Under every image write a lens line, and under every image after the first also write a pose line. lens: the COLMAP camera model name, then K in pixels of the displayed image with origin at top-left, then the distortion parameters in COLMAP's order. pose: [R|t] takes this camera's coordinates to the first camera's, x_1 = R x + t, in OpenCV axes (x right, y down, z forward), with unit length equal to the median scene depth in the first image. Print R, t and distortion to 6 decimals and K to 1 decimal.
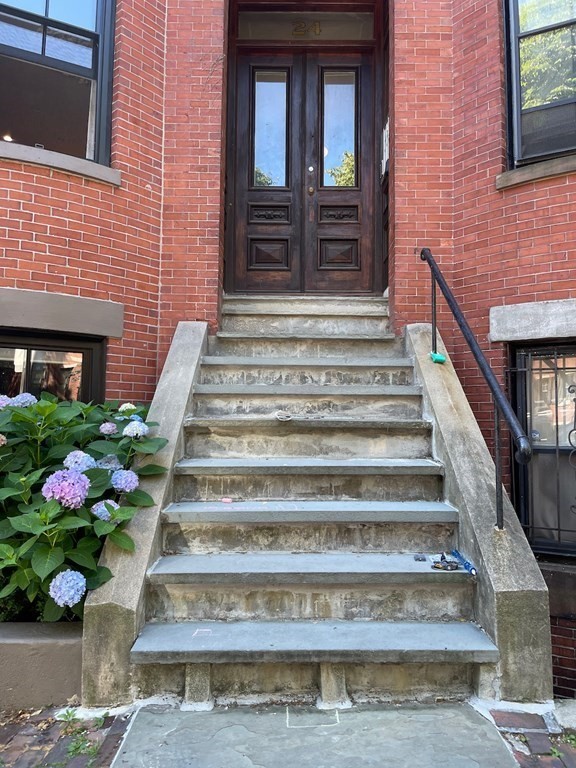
lens RADIAL K [[584.2, 0, 288.2], [0, 584.2, 385.2], [0, 0, 1]] dist [0.060144, -0.080371]
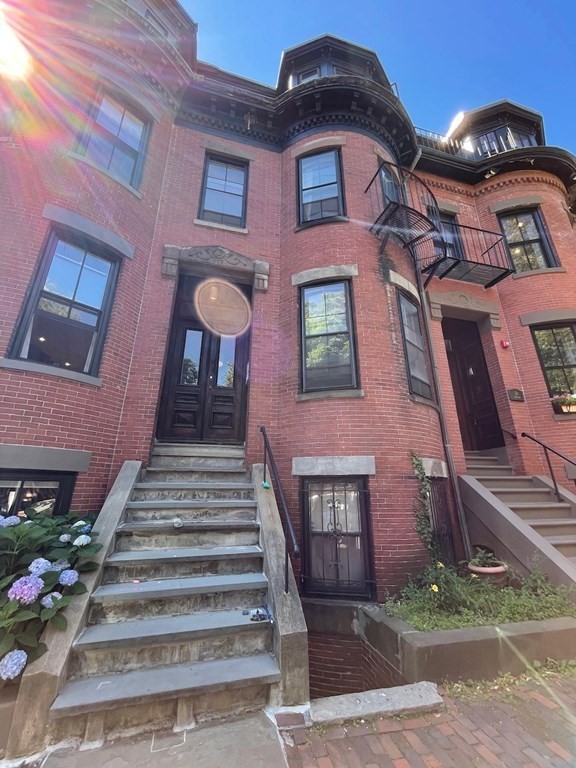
lens RADIAL K [[316.5, 0, 287.9], [0, 316.5, 381.6], [0, 0, 1]] dist [-0.003169, 0.000052]
pose [[0.966497, 0.078537, 0.244368, 0.045948], [-0.011947, 0.964772, -0.262815, -0.115321], [-0.256400, 0.251090, 0.933388, -0.101495]]
